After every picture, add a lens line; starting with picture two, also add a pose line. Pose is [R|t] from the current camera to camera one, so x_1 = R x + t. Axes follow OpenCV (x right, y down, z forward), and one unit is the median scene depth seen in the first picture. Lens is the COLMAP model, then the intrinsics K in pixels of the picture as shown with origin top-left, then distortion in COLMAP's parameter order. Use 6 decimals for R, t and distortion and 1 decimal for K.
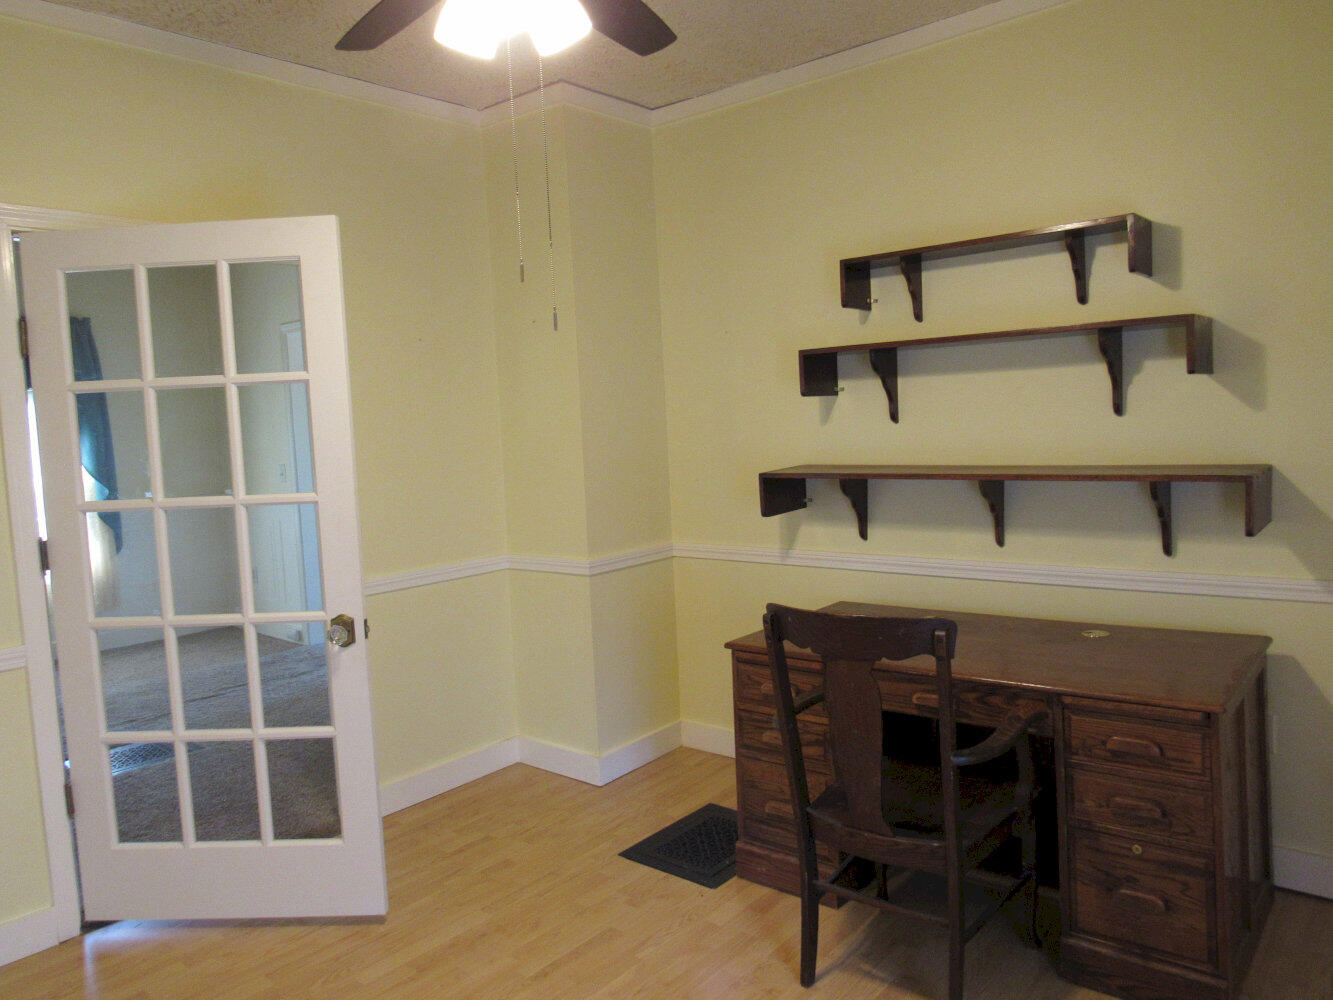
lens RADIAL K [[952.3, 0, 662.7], [0, 952.3, 499.0], [0, 0, 1]] dist [-0.037841, 0.015151]
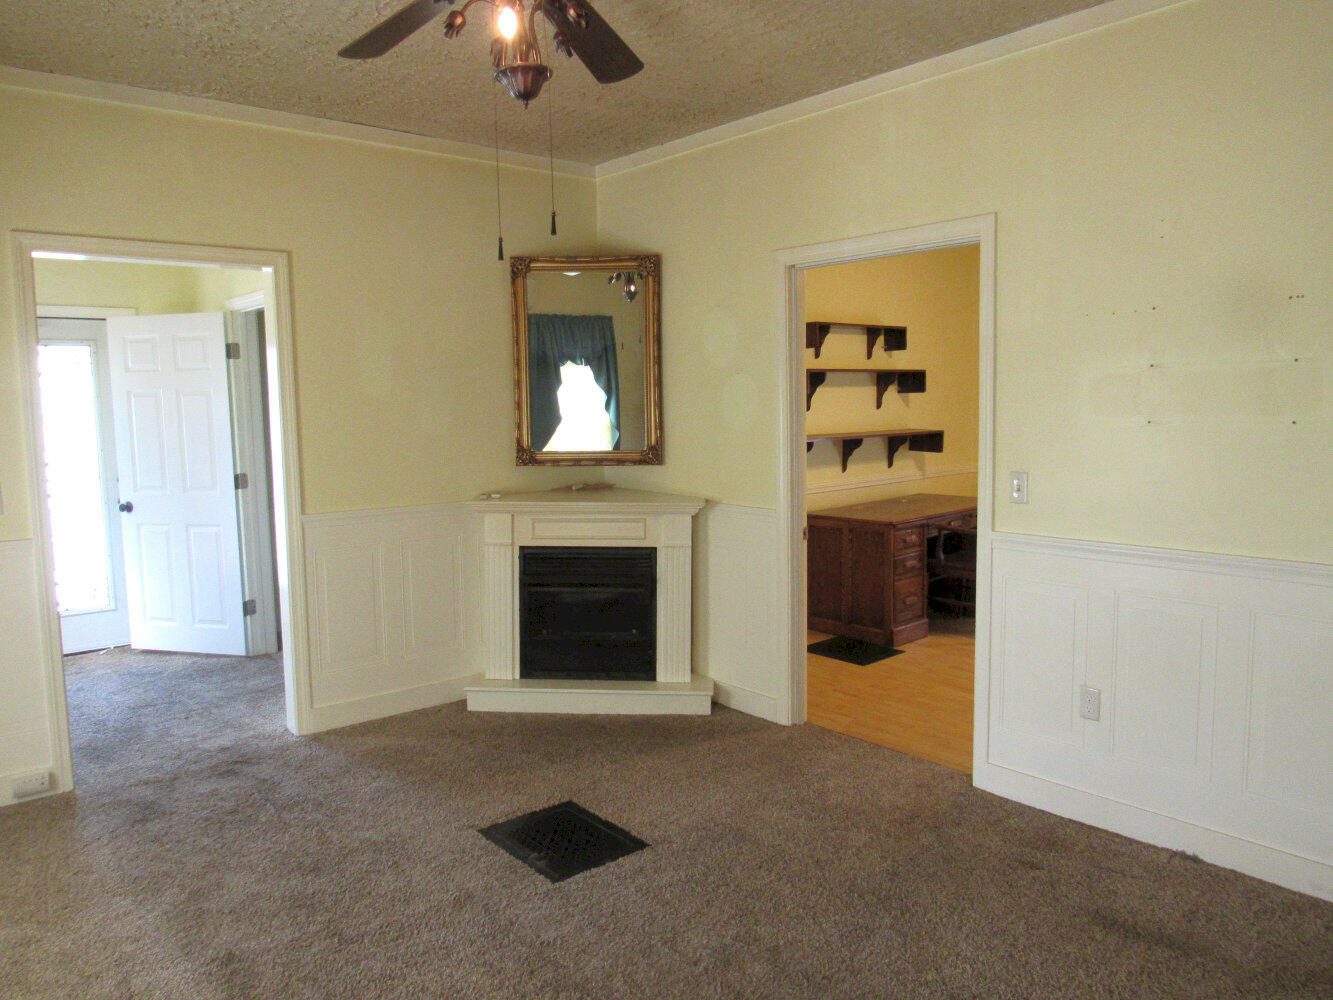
lens RADIAL K [[952.3, 0, 666.2], [0, 952.3, 495.1], [0, 0, 1]] dist [-0.037841, 0.015151]
pose [[0.151261, -0.069882, 0.986021, -1.975631], [0.087659, 0.994516, 0.057037, -0.059666], [-0.984599, 0.077806, 0.156557, 1.197178]]
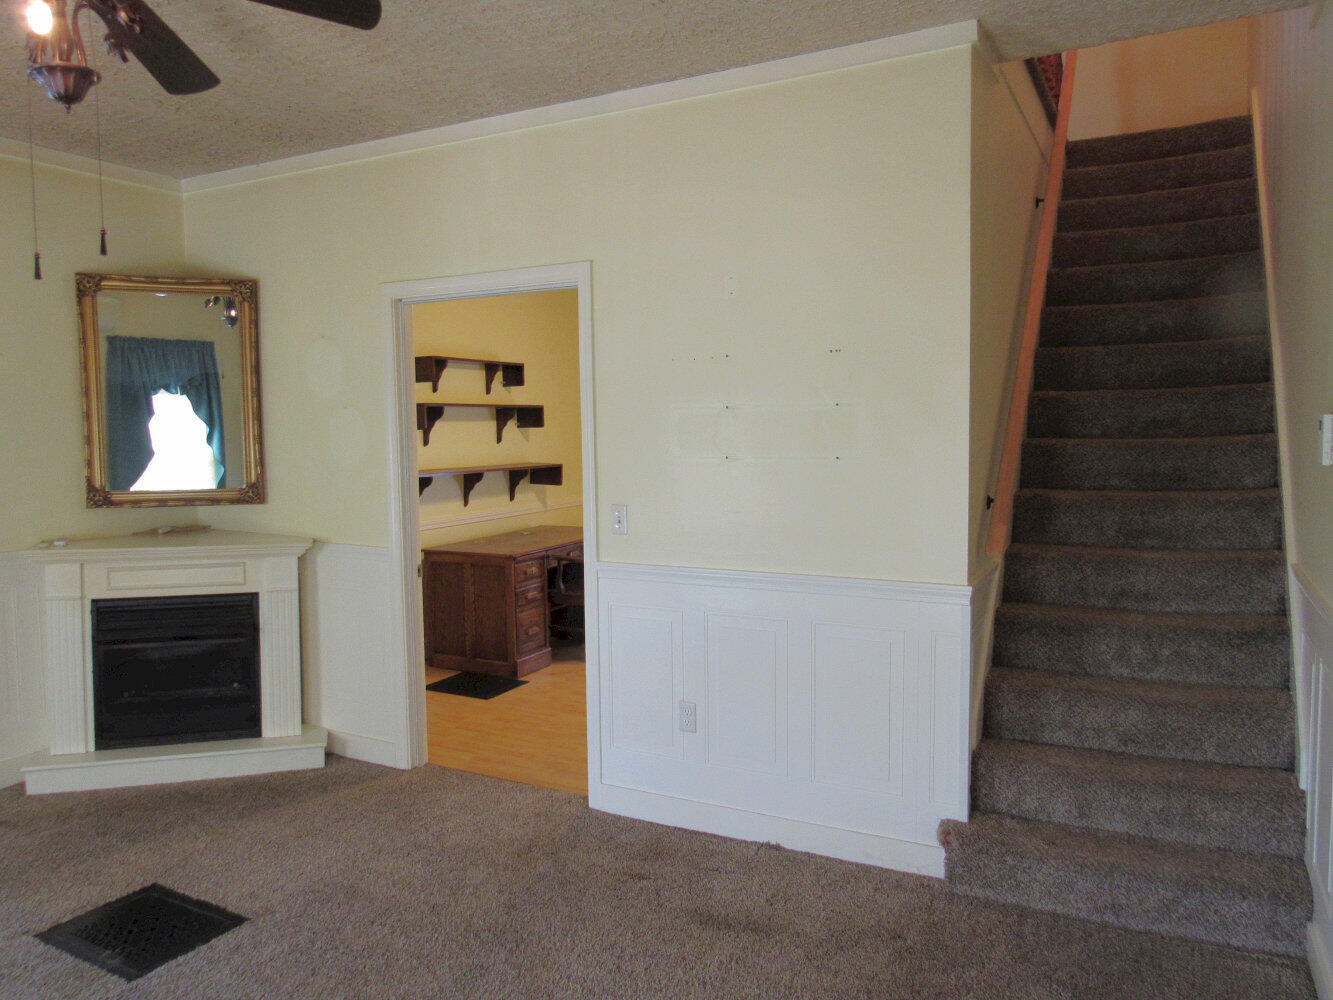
lens RADIAL K [[952.3, 0, 664.1], [0, 952.3, 492.9], [0, 0, 1]] dist [-0.037841, 0.015151]
pose [[-0.226140, -0.033098, 0.973532, -1.982138], [0.091031, 0.994331, 0.054951, -0.060751], [-0.969832, 0.101048, -0.221845, 1.170525]]
